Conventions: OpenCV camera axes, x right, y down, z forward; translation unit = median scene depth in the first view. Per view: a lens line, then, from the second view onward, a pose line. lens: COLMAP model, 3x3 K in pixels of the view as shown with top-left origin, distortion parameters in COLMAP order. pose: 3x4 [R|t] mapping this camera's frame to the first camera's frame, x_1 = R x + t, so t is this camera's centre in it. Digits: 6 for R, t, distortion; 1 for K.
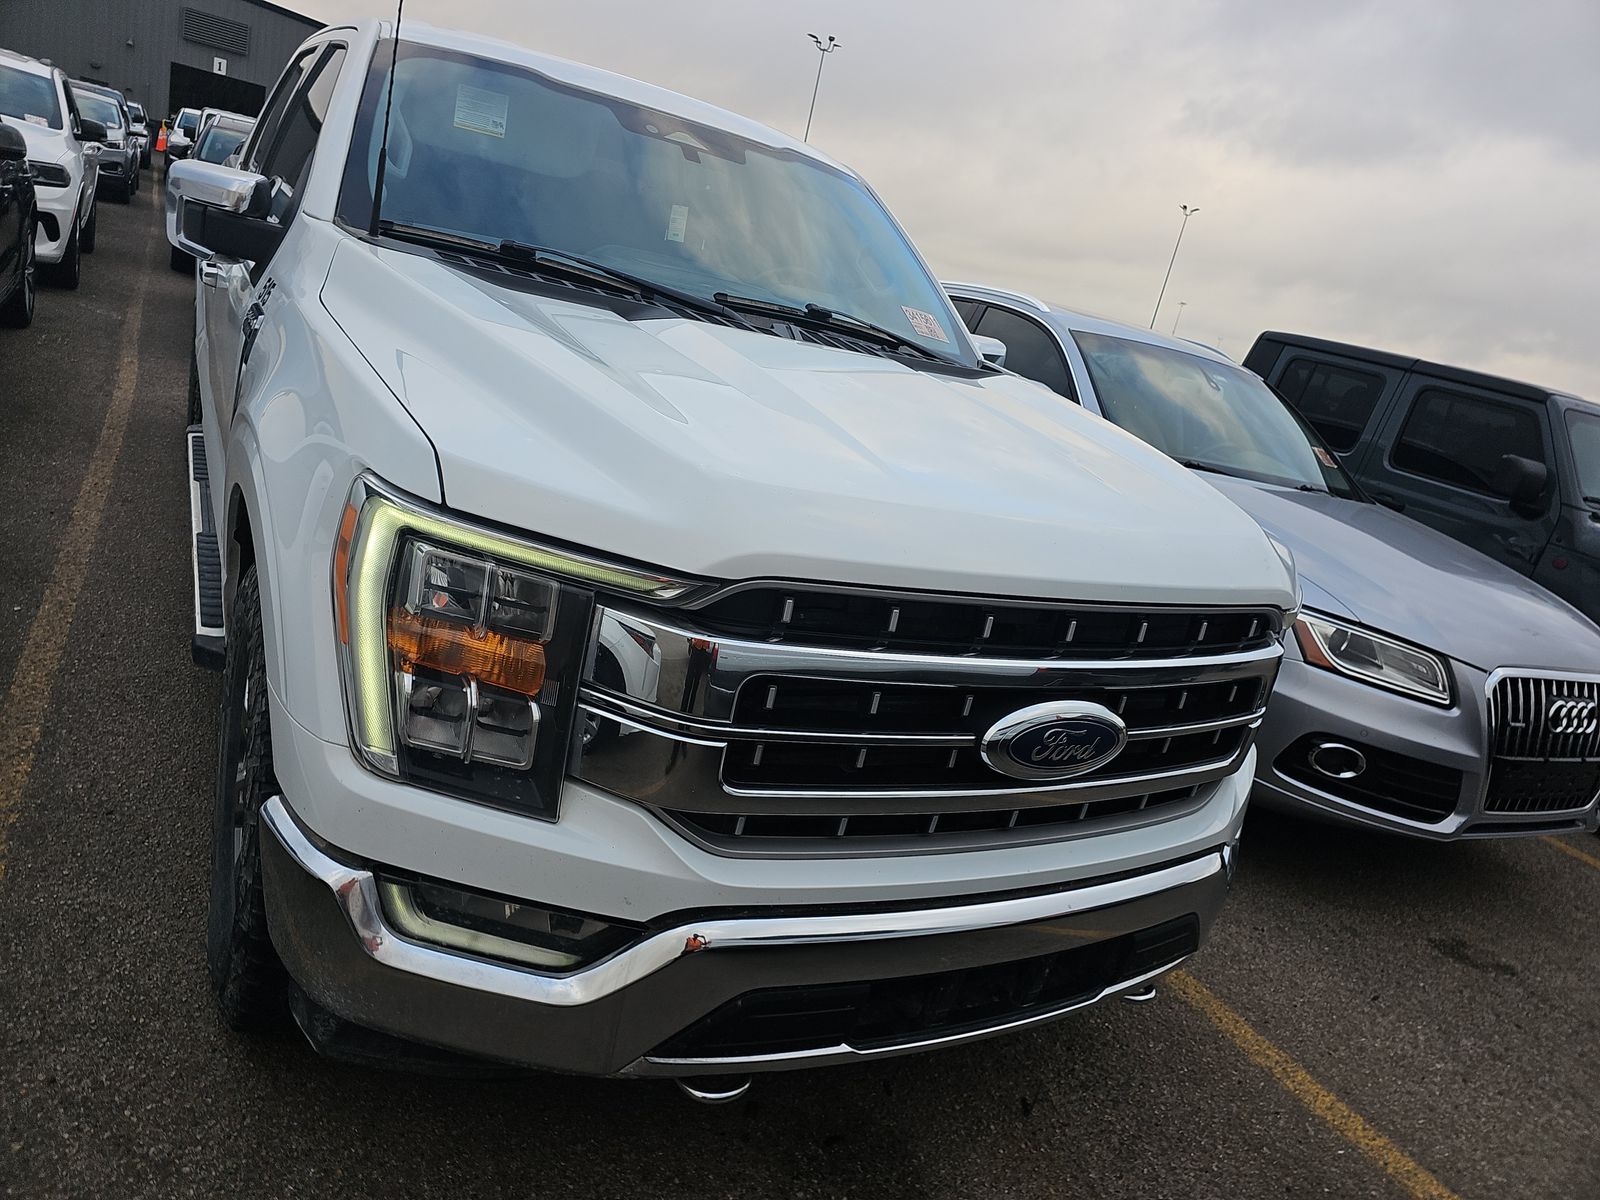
lens RADIAL K [[1056.2, 0, 806.3], [0, 1056.2, 595.1], [0, 0, 1]] dist [0.067181, -0.075450]
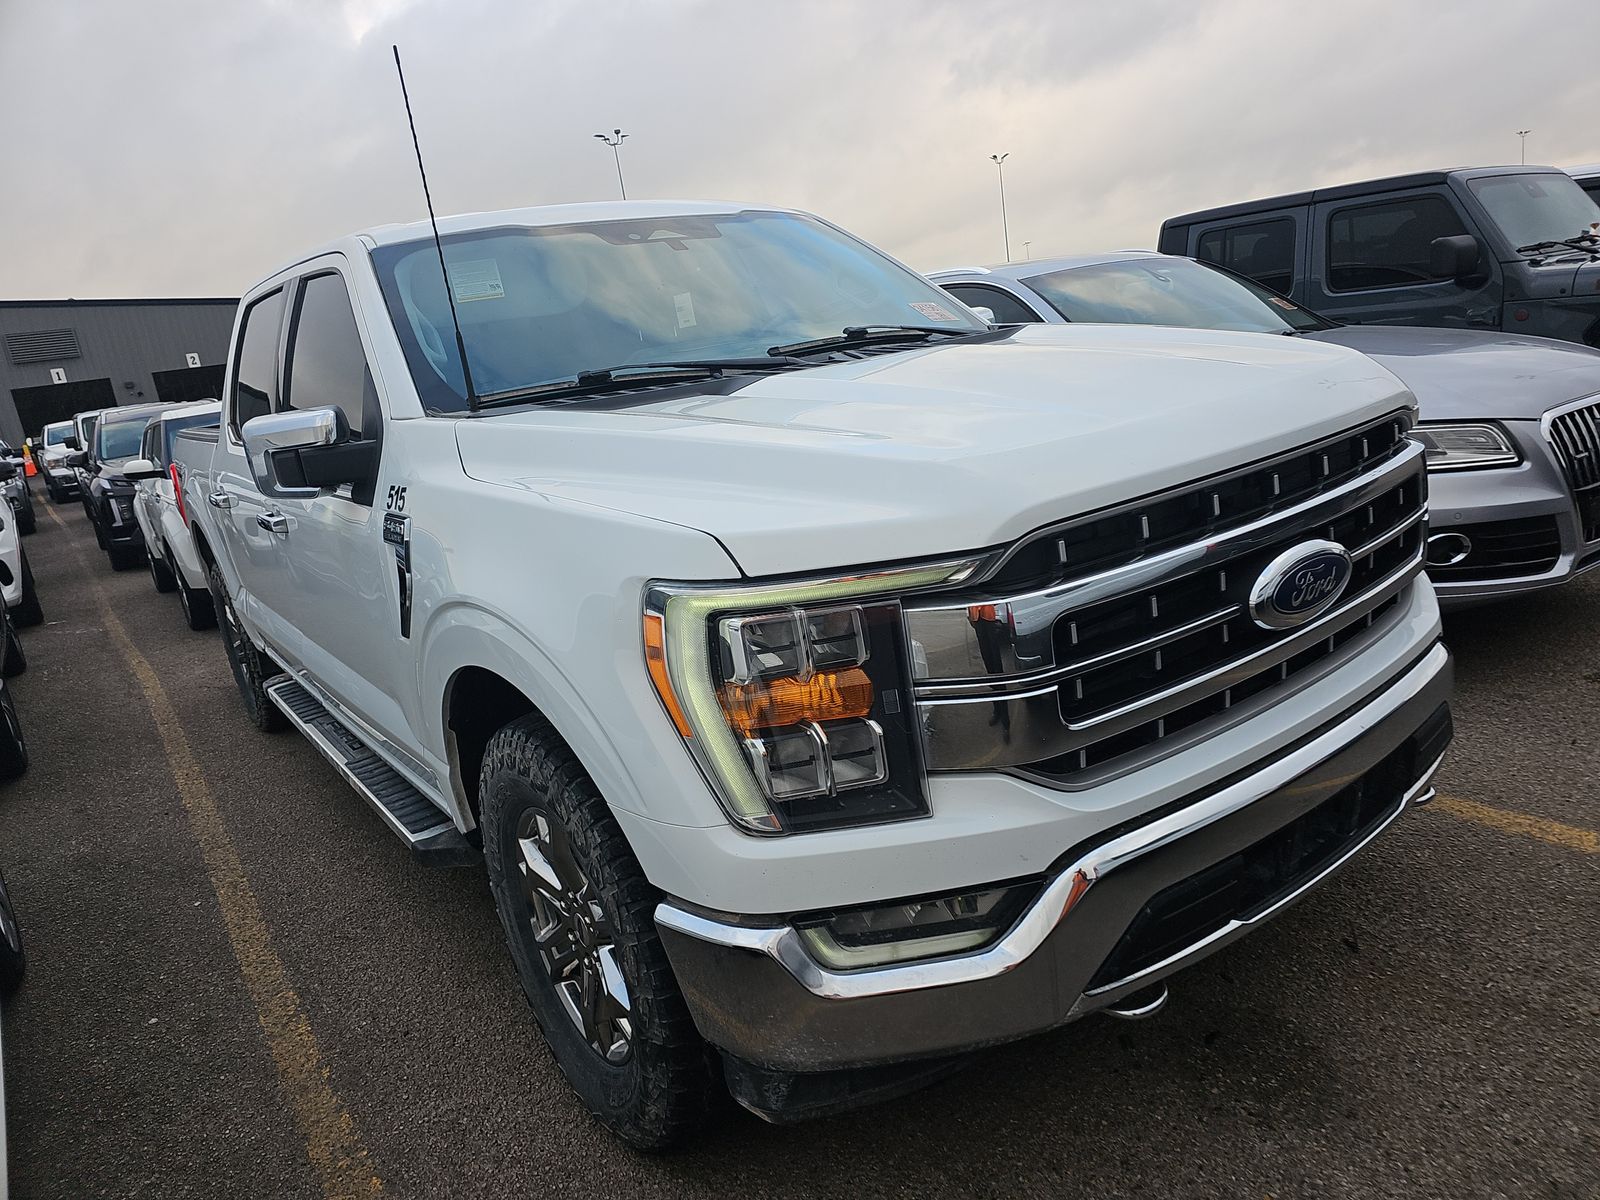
lens RADIAL K [[1056.2, 0, 800.0], [0, 1056.2, 600.0], [0, 0, 1]] dist [0.060095, -0.060467]
pose [[0.925600, -0.376991, 0.033817, -0.196352], [0.378105, 0.925029, -0.036846, -0.000491], [-0.017392, 0.046891, 0.998749, -0.053404]]
